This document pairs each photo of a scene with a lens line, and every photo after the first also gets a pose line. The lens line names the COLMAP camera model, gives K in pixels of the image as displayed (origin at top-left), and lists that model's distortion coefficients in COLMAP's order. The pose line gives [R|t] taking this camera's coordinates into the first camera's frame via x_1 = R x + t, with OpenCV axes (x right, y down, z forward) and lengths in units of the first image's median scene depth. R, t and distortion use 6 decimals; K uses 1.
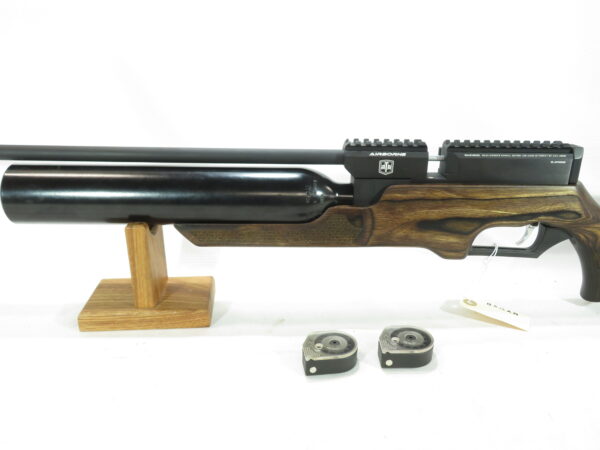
lens RADIAL K [[491.5, 0, 297.9], [0, 491.5, 226.1], [0, 0, 1]] dist [-0.000060, 0.003397]
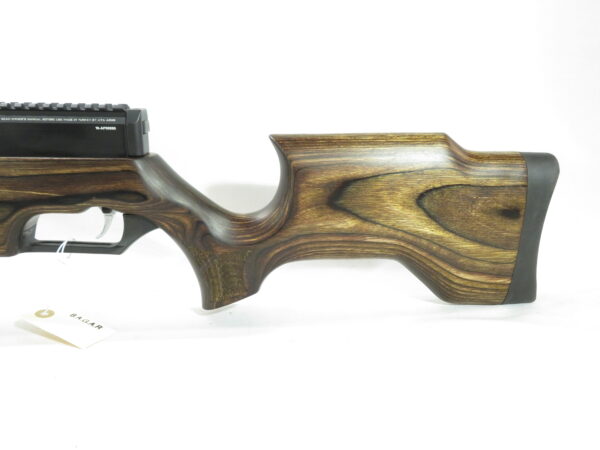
lens RADIAL K [[491.5, 0, 304.6], [0, 491.5, 229.6], [0, 0, 1]] dist [-0.000060, 0.003397]
pose [[0.998432, -0.011946, 0.054682, 0.788081], [0.014389, 0.998905, -0.044508, 0.068445], [-0.054090, 0.045225, 0.997511, 0.212057]]
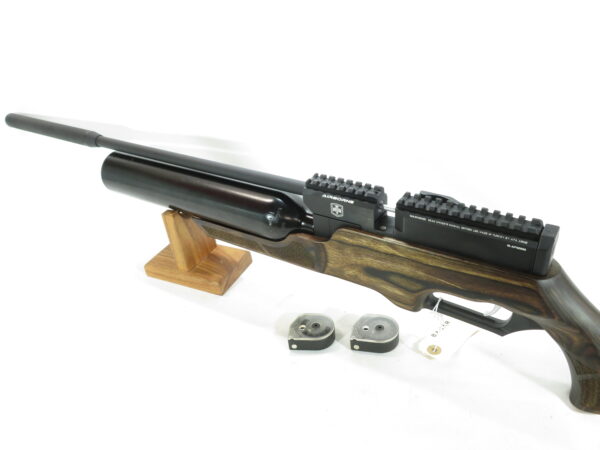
lens RADIAL K [[491.5, 0, 302.9], [0, 491.5, 225.4], [0, 0, 1]] dist [-0.000060, 0.003397]
pose [[0.818724, 0.228591, -0.526723, 0.653939], [-0.093348, 0.958123, 0.270715, -0.352584], [0.566548, -0.172472, 0.805777, 0.130091]]
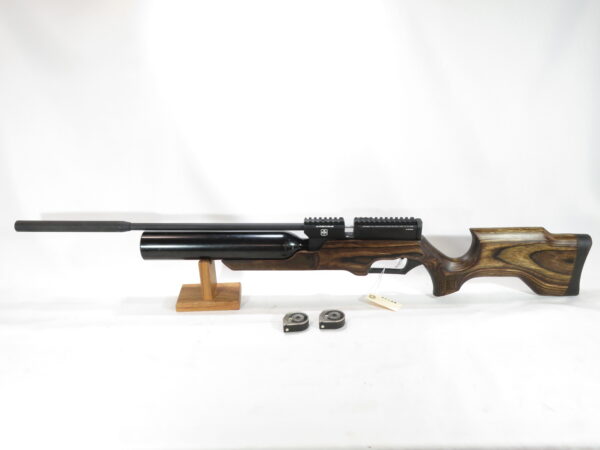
lens RADIAL K [[491.5, 0, 299.3], [0, 491.5, 222.3], [0, 0, 1]] dist [-0.000060, 0.003397]
pose [[0.999268, -0.006348, -0.037736, 0.150537], [0.008001, 0.999007, 0.043822, -0.248012], [0.037420, -0.044091, 0.998326, -1.027673]]
